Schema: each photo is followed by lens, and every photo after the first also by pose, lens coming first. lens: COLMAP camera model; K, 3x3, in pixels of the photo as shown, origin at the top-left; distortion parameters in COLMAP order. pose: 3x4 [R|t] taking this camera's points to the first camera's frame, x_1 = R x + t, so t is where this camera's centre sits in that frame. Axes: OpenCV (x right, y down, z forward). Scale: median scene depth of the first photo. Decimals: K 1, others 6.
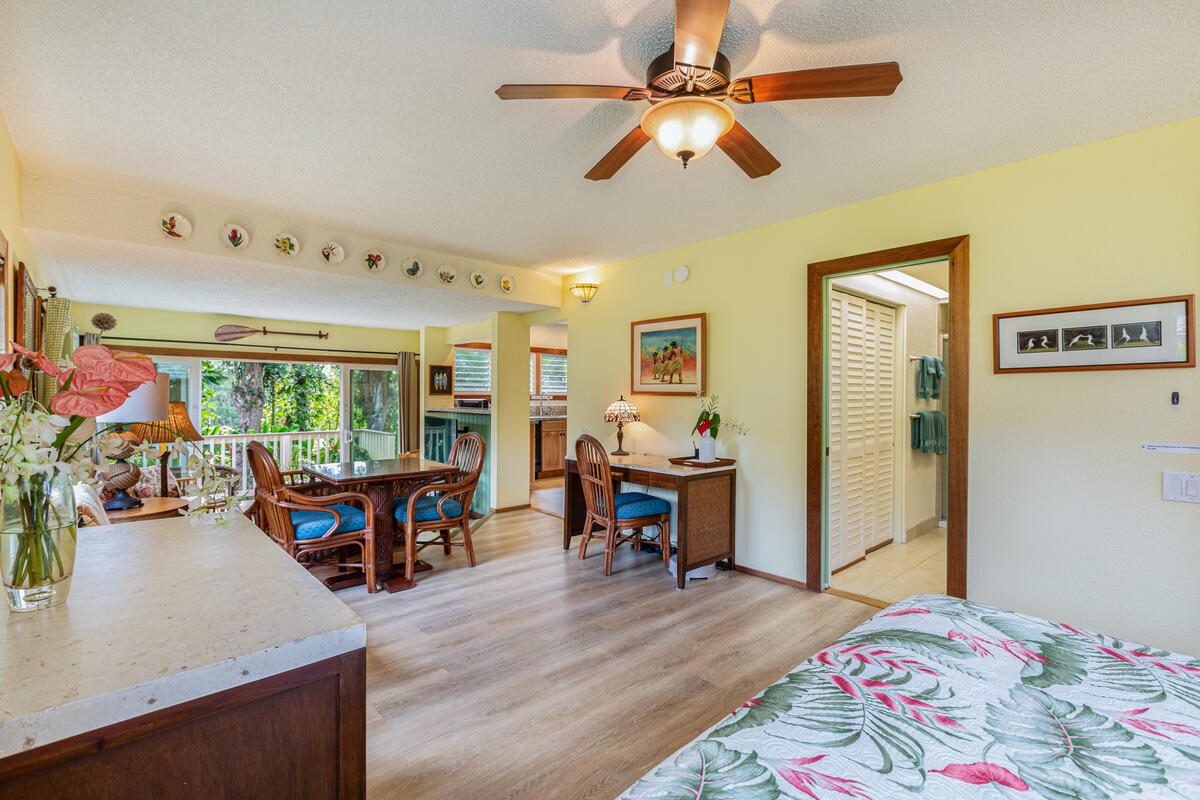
lens RADIAL K [[566.3, 0, 593.7], [0, 566.3, 392.5], [0, 0, 1]] dist [-0.008127, 0.002396]
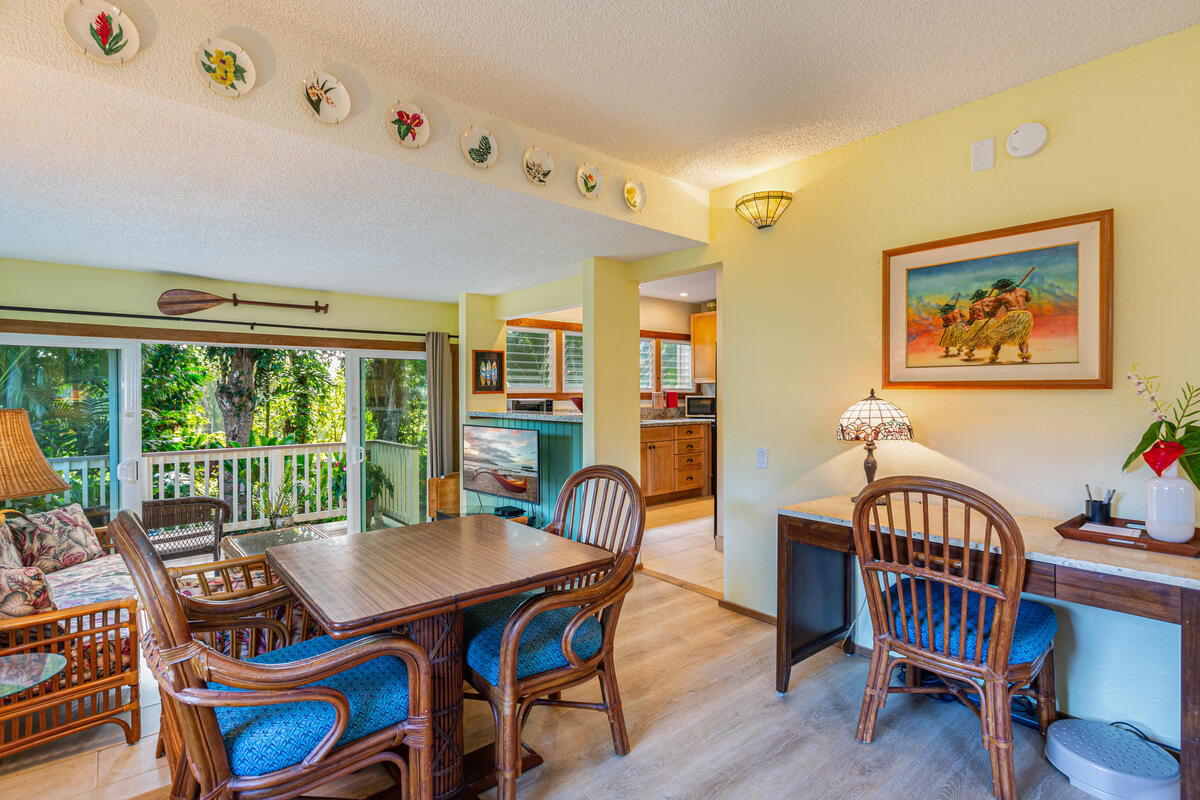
lens RADIAL K [[566.3, 0, 567.6], [0, 566.3, 392.0], [0, 0, 1]] dist [-0.008127, 0.002396]
pose [[0.998782, -0.008742, -0.048557, -0.202322], [0.008759, 0.999962, 0.000150, 0.005045], [0.048554, -0.000575, 0.998820, 0.453335]]
